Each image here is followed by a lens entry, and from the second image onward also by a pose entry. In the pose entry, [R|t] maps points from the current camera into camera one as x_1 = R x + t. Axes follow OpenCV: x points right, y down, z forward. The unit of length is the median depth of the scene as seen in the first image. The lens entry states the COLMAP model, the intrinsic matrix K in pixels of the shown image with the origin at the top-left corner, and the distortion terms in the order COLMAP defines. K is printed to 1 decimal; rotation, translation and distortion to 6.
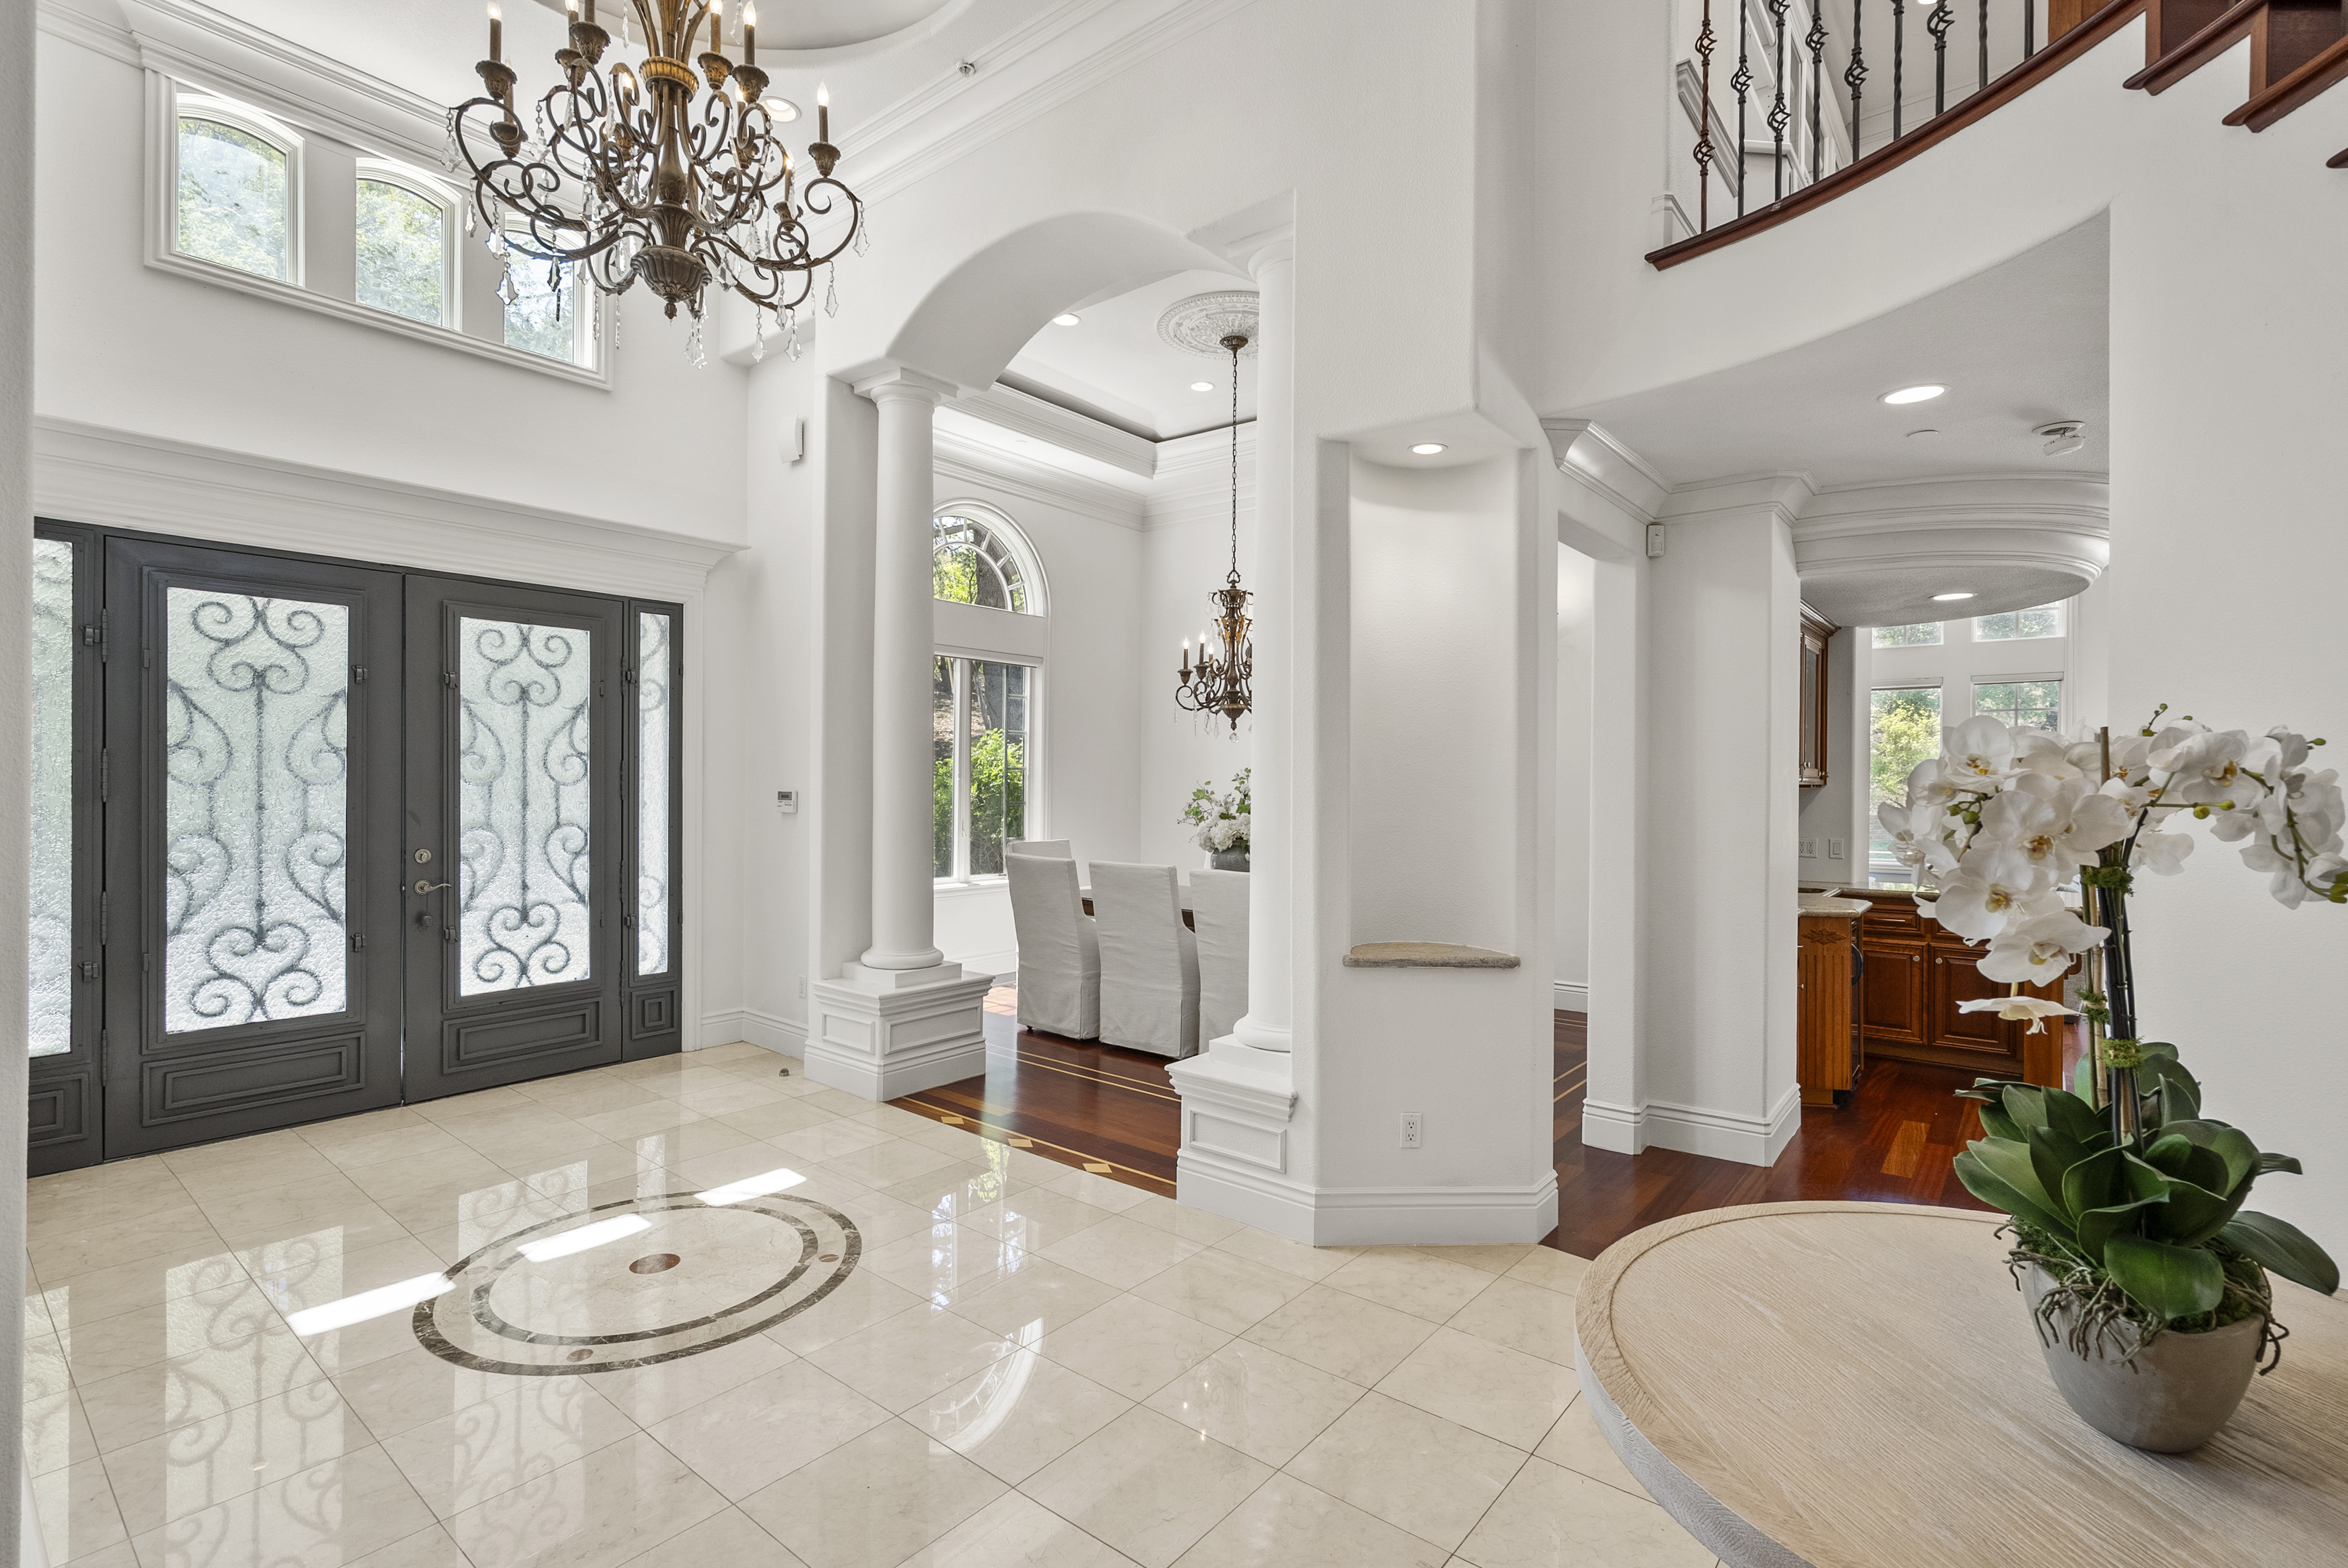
lens RADIAL K [[1083.3, 0, 1174.0], [0, 1083.3, 784.0], [0, 0, 1]] dist [-0.002493, 0.000276]
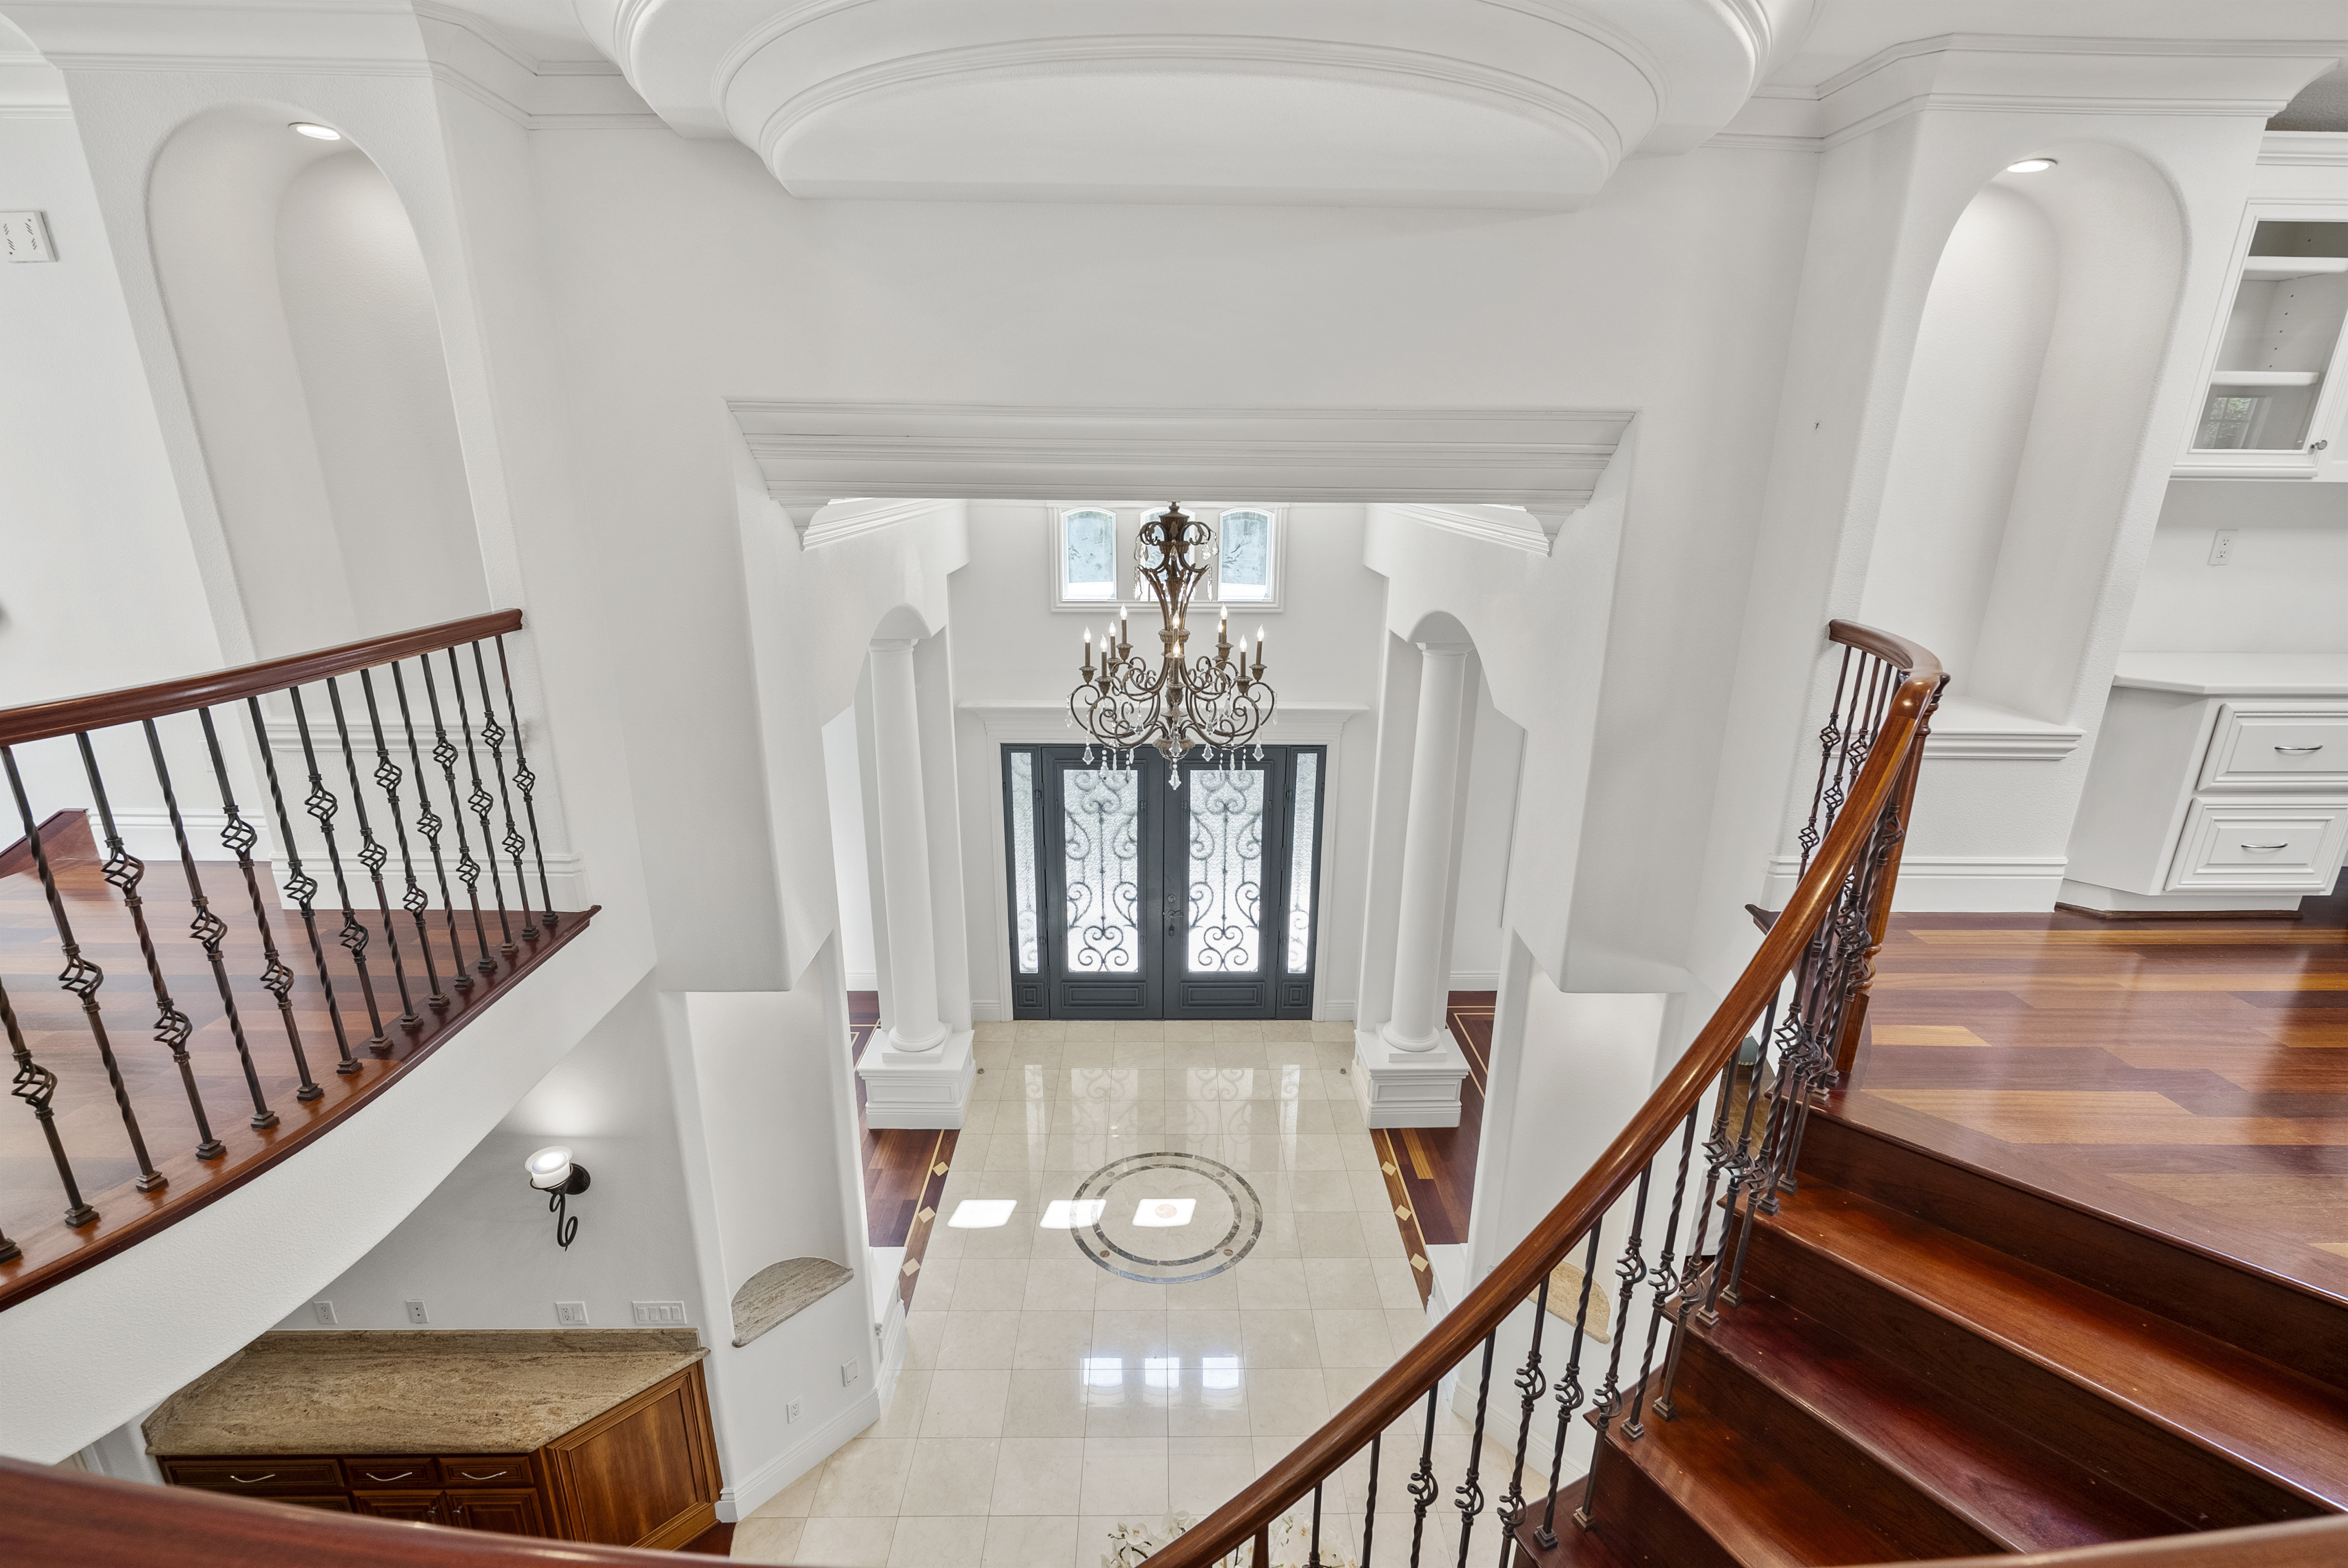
lens RADIAL K [[1052.6, 0, 1170.1], [0, 1052.6, 815.2], [0, 0, 1]] dist [-0.004496, 0.003884]
pose [[0.643020, 0.237488, -0.728097, 0.514976], [-0.005659, 0.952152, 0.305571, -0.567542], [0.765828, -0.192368, 0.613597, -0.047651]]
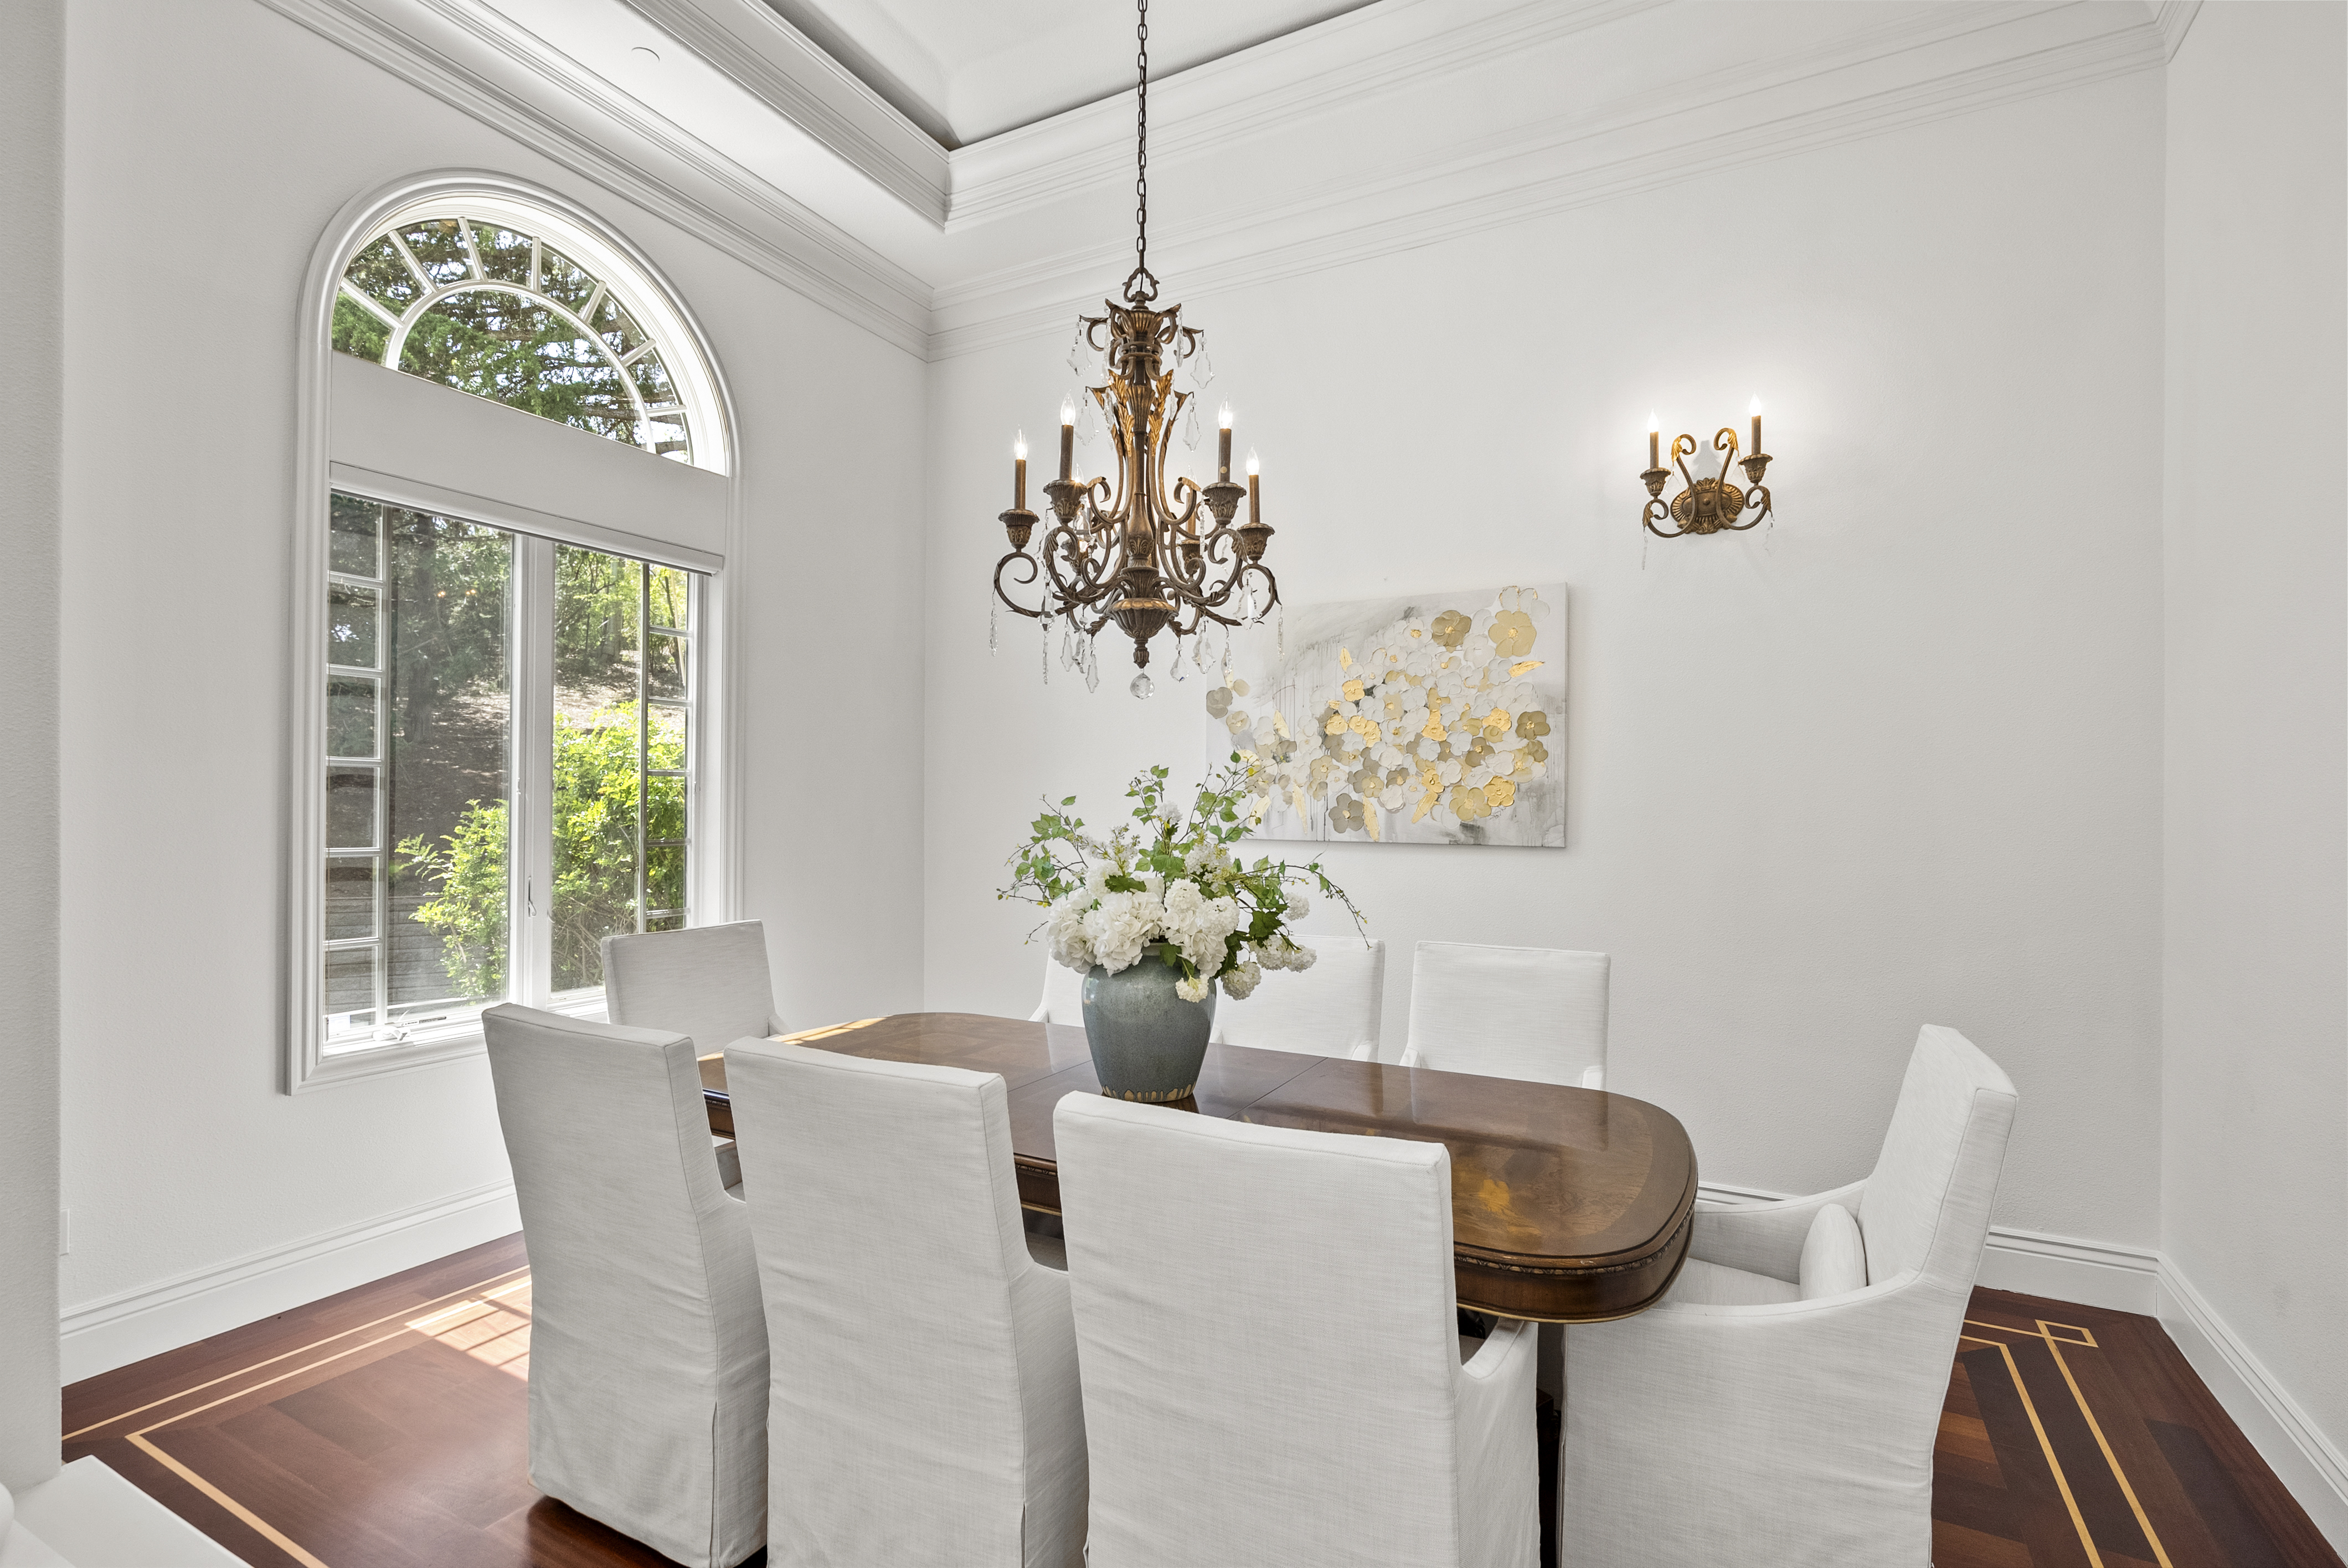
lens RADIAL K [[1080.1, 0, 1168.0], [0, 1080.1, 805.3], [0, 0, 1]] dist [-0.001385, 0.000030]
pose [[0.984519, -0.001133, 0.175273, -0.006529], [0.000895, 0.999999, 0.001437, 0.000649], [-0.175274, -0.001258, 0.984519, 0.773470]]
